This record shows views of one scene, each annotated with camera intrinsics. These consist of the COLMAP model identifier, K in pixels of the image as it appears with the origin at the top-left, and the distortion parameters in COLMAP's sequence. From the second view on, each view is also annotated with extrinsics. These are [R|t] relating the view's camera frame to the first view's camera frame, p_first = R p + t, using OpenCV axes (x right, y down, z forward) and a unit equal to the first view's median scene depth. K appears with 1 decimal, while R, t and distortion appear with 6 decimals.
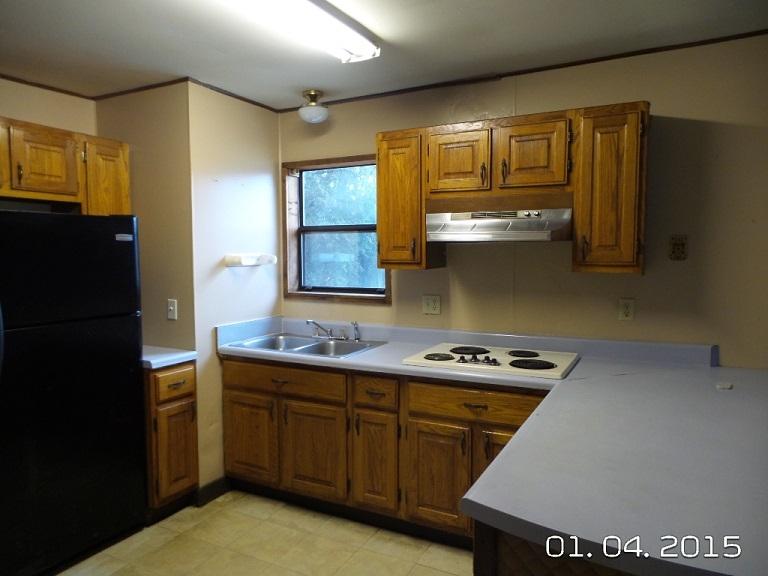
lens RADIAL K [[532.5, 0, 384.0], [0, 532.5, 288.0], [0, 0, 1]] dist [0.001780, 0.000737]
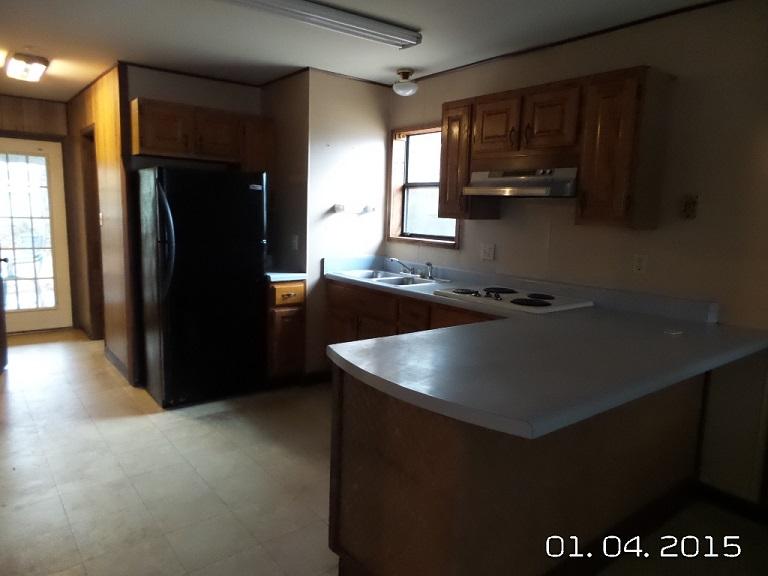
lens RADIAL K [[525.2, 0, 384.0], [0, 525.2, 288.0], [0, 0, 1]] dist [0.002651, 0.001185]
pose [[0.916804, 0.091893, -0.388621, 0.356716], [-0.062627, 0.994208, 0.087345, 0.025599], [0.394397, -0.055740, 0.917248, -0.154836]]
